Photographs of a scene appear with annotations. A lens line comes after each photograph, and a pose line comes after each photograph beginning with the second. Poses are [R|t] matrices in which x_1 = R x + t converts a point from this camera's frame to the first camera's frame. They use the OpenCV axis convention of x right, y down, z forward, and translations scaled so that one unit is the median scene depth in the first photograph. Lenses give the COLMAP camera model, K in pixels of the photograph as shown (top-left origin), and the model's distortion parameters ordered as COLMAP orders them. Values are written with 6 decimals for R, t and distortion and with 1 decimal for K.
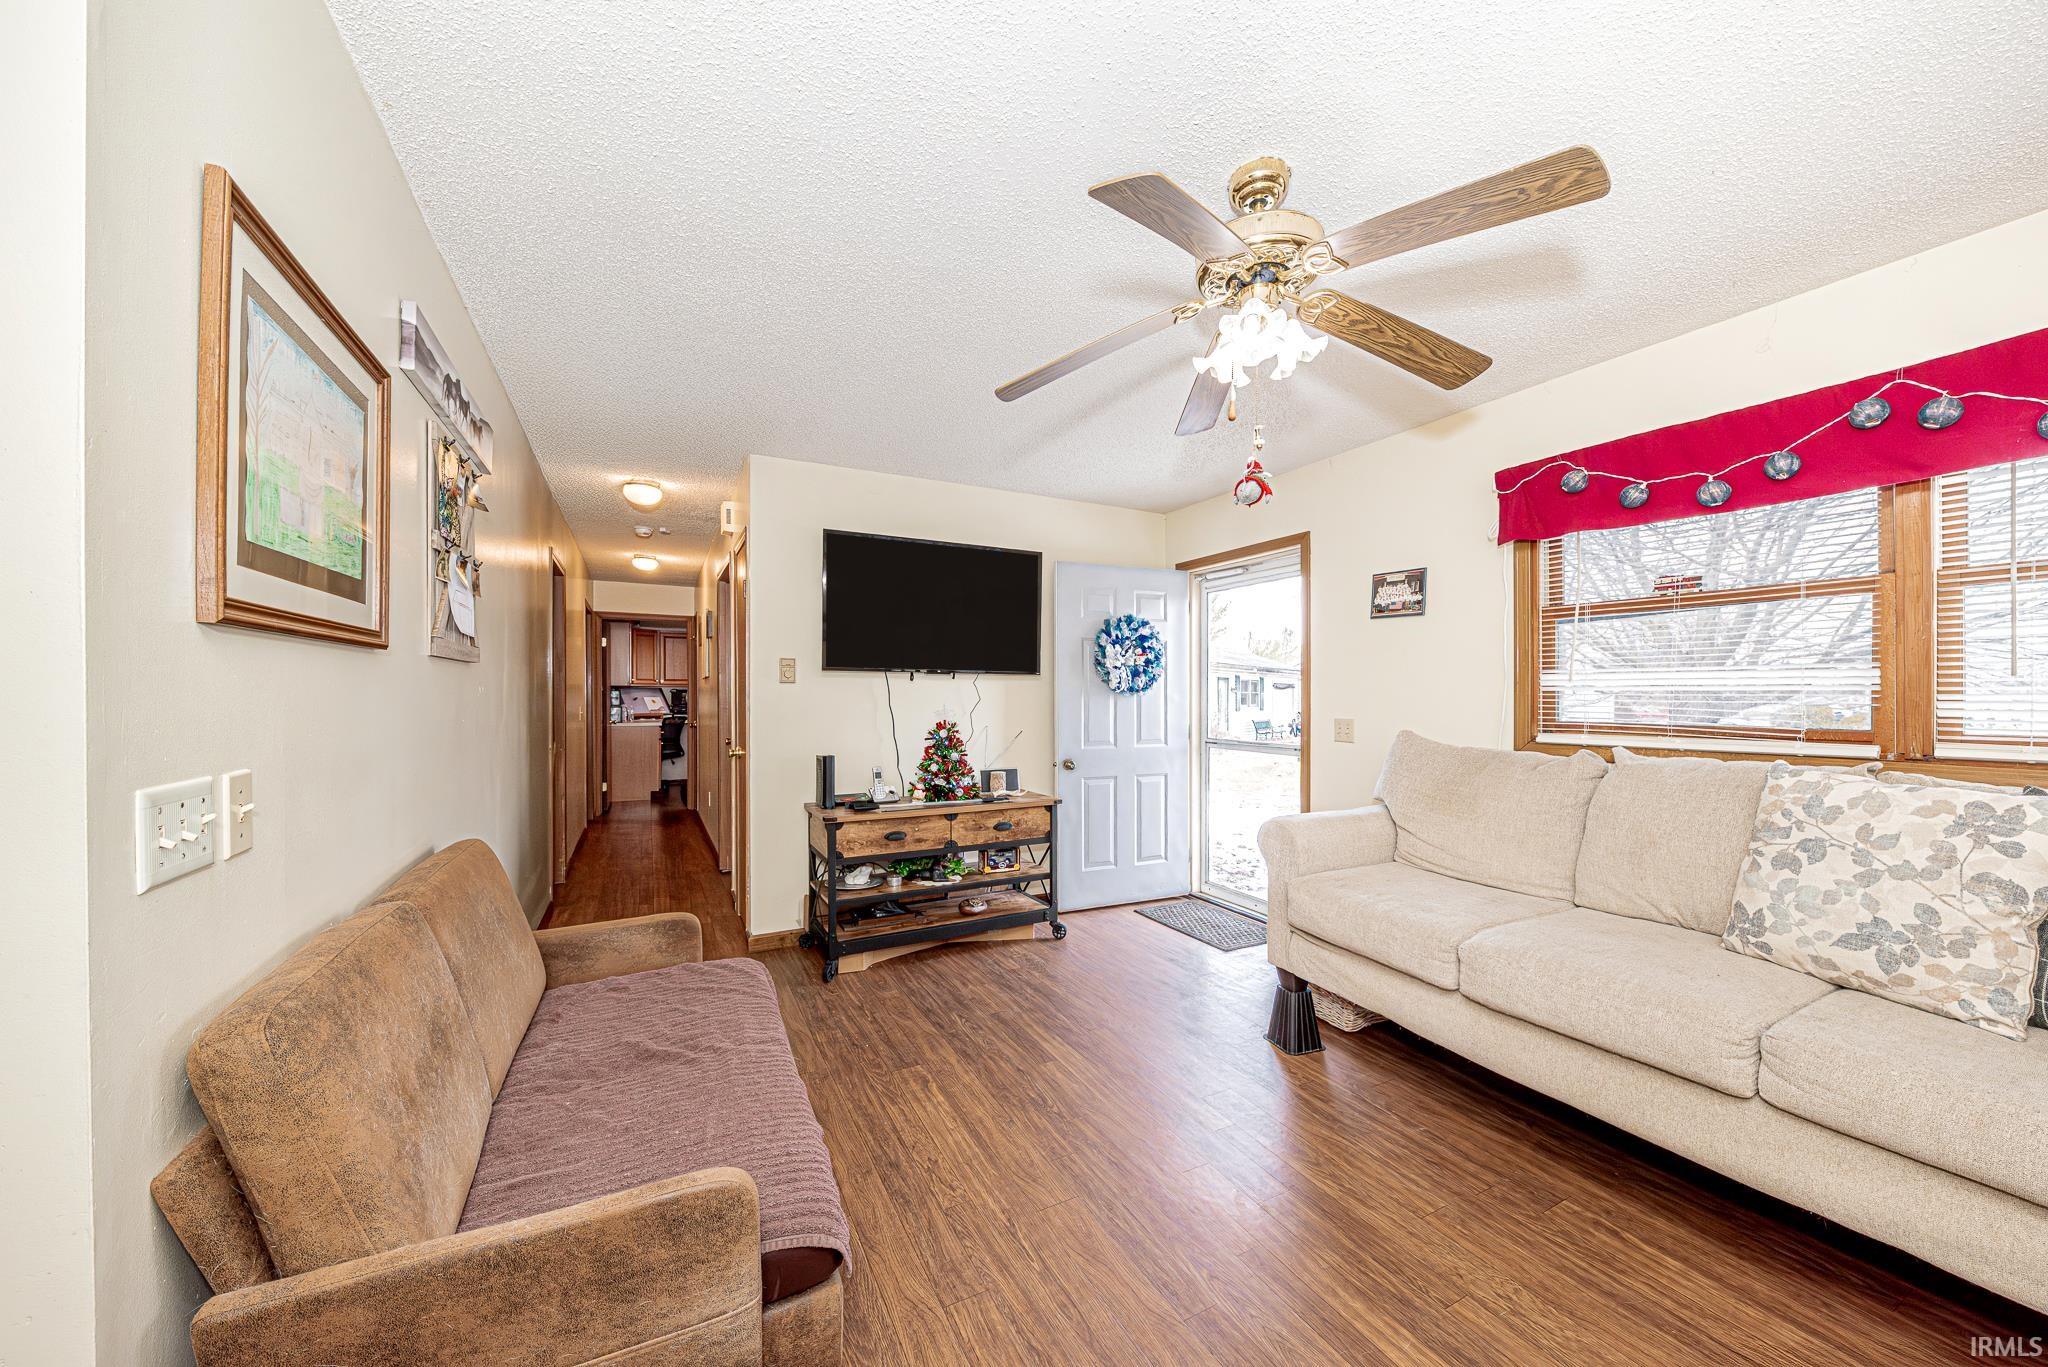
lens RADIAL K [[732.0, 0, 1057.0], [0, 732.0, 699.8], [0, 0, 1]] dist [0.001442, -0.000864]
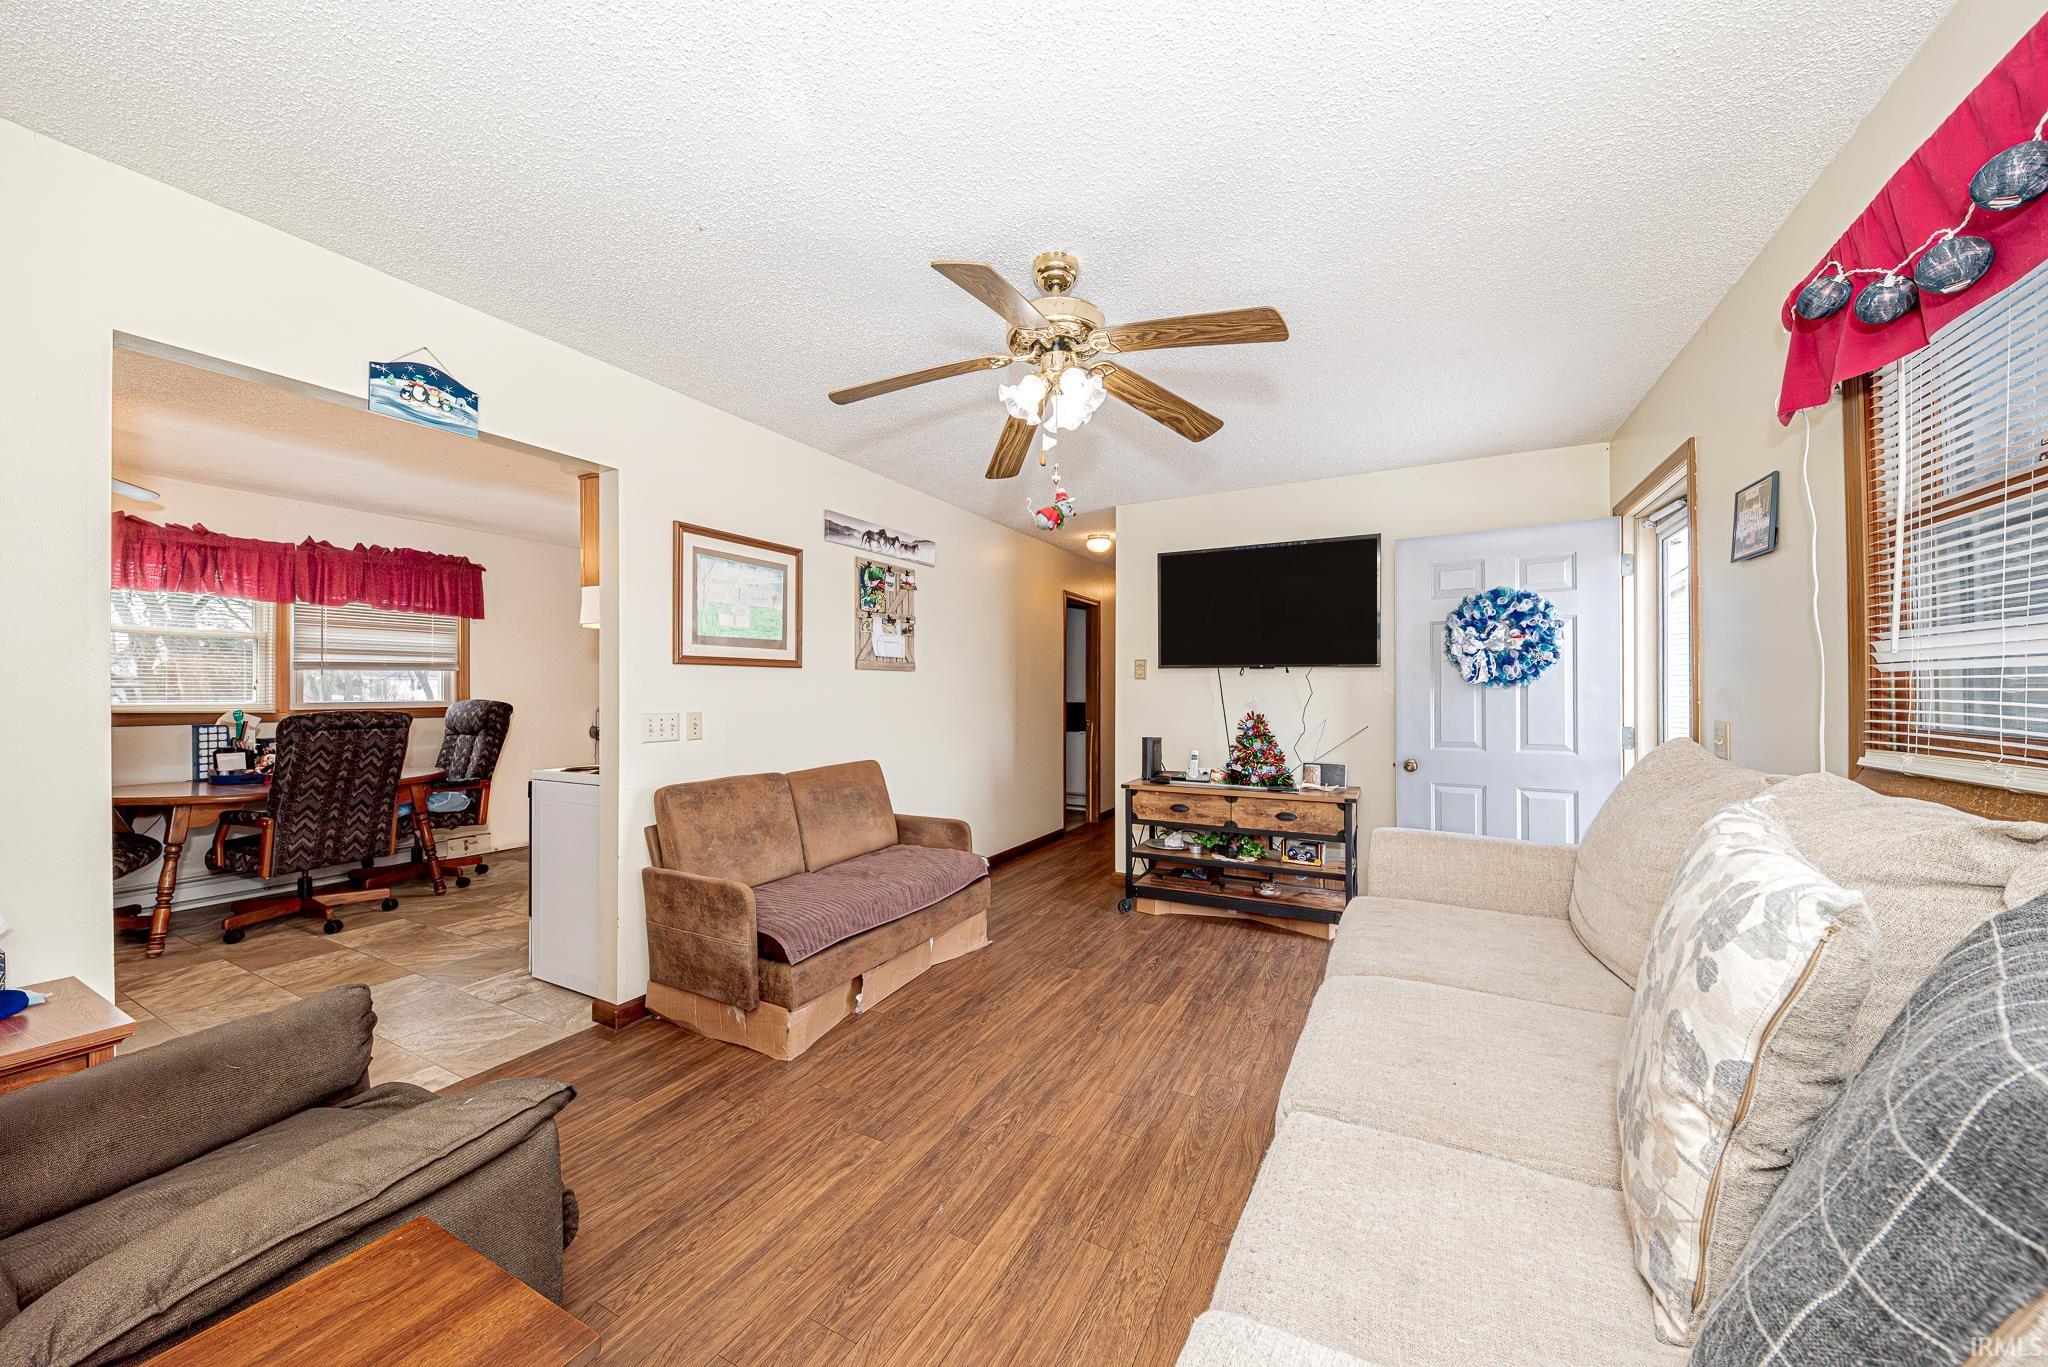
lens RADIAL K [[732.0, 0, 1012.3], [0, 732.0, 687.9], [0, 0, 1]] dist [0.001442, -0.000864]
pose [[0.542074, -0.006070, -0.840309, 0.762148], [-0.005019, 0.999933, -0.010461, 0.008286], [0.840316, 0.009889, 0.542007, 0.165577]]
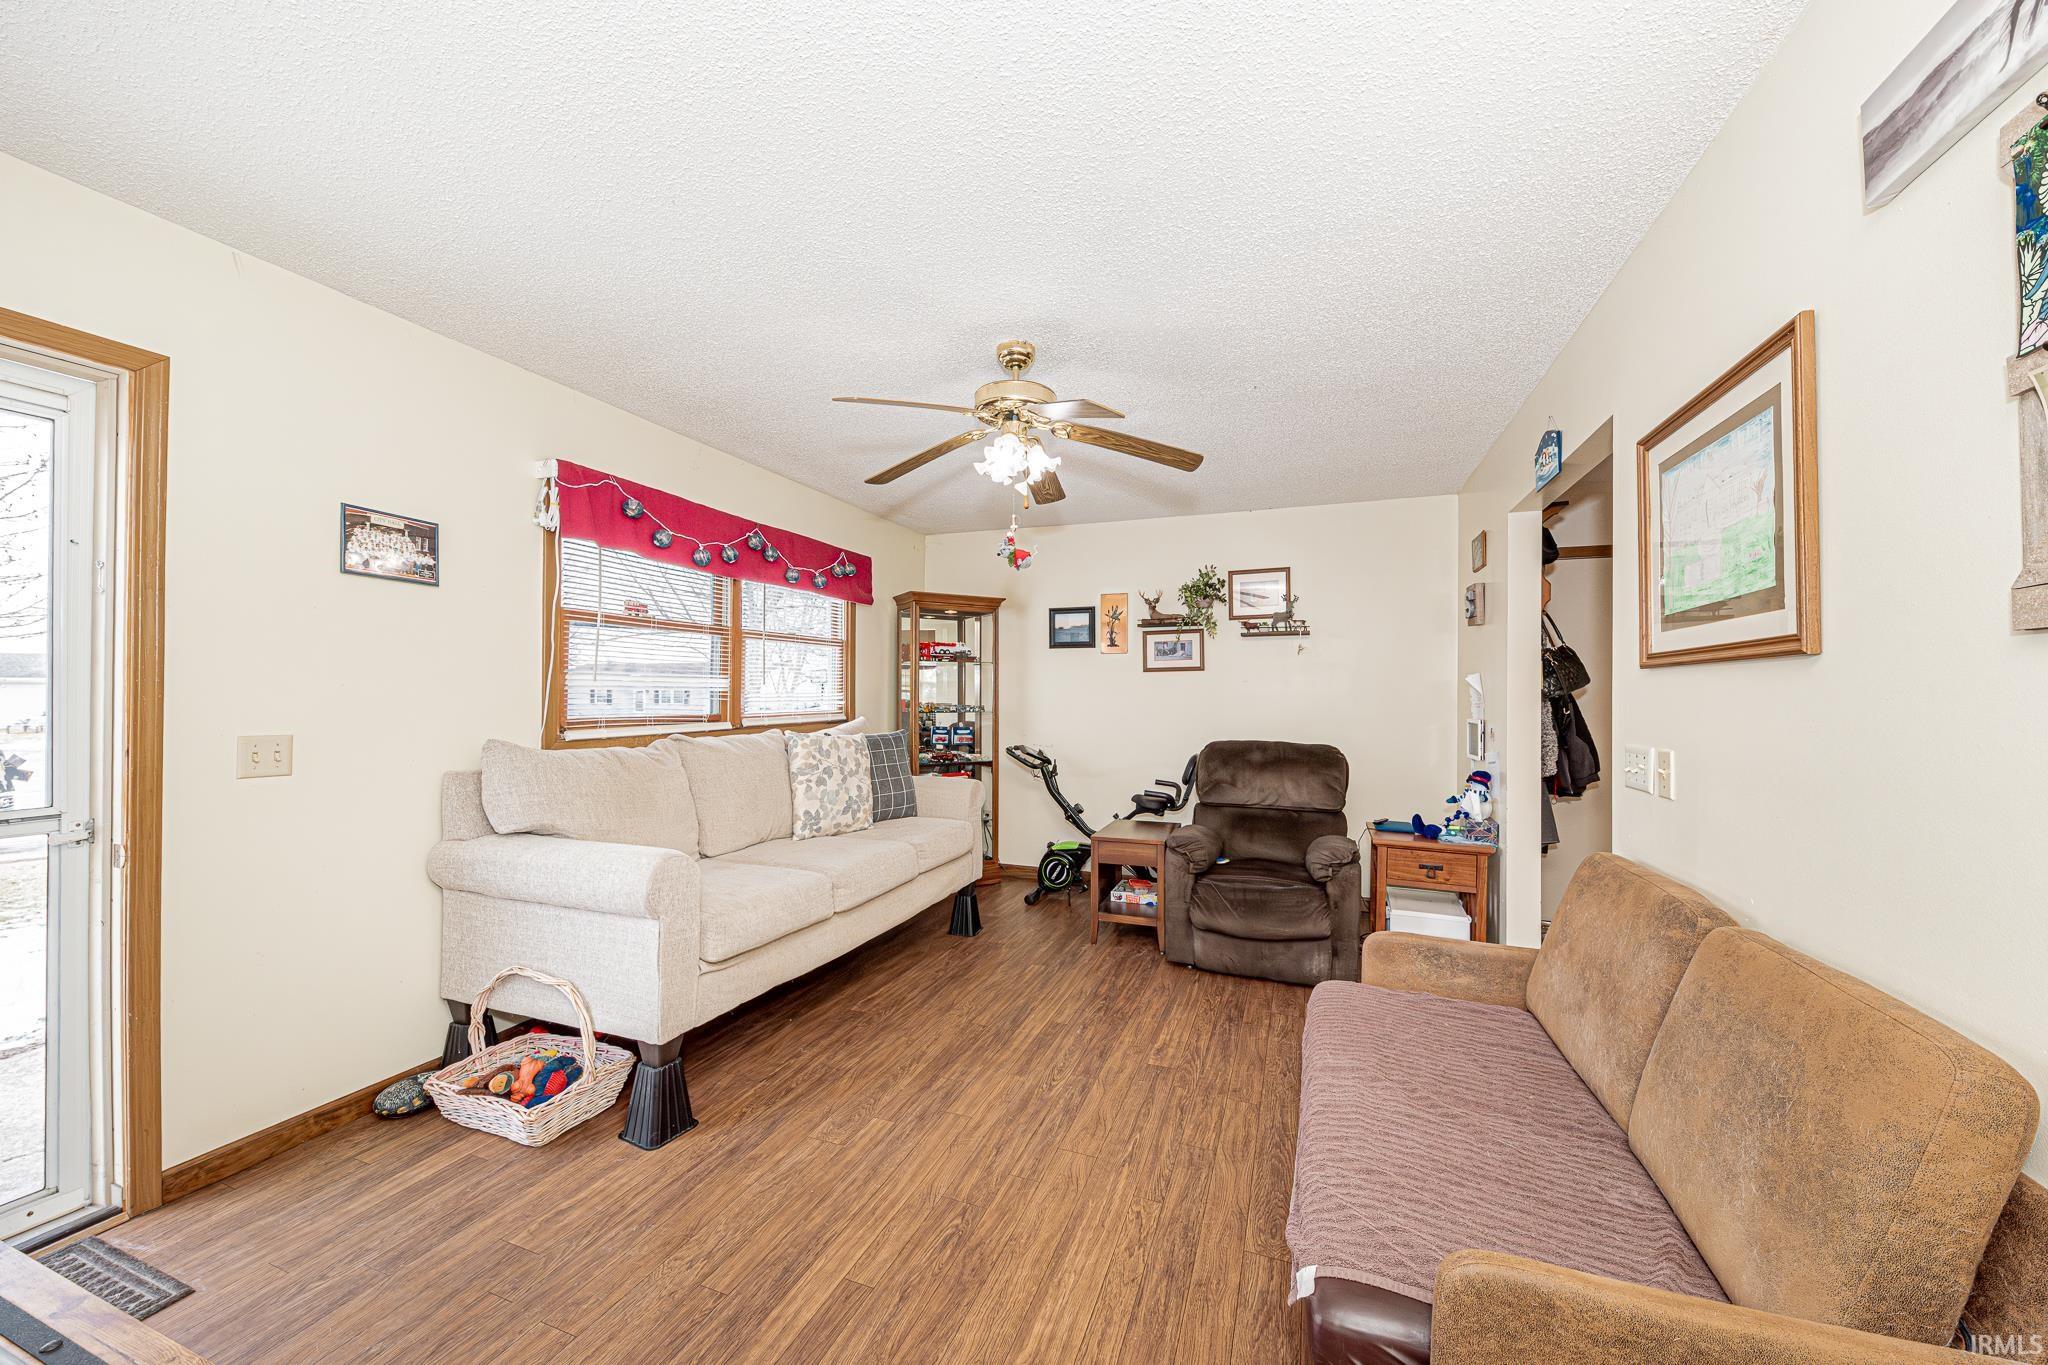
lens RADIAL K [[762.4, 0, 1006.4], [0, 762.4, 686.8], [0, 0, 1]] dist [-0.012857, -0.000141]
pose [[-0.635368, -0.000039, 0.772210, -0.540547], [-0.003490, 0.999990, -0.002821, -0.014845], [-0.772202, -0.004488, -0.635361, 1.194328]]
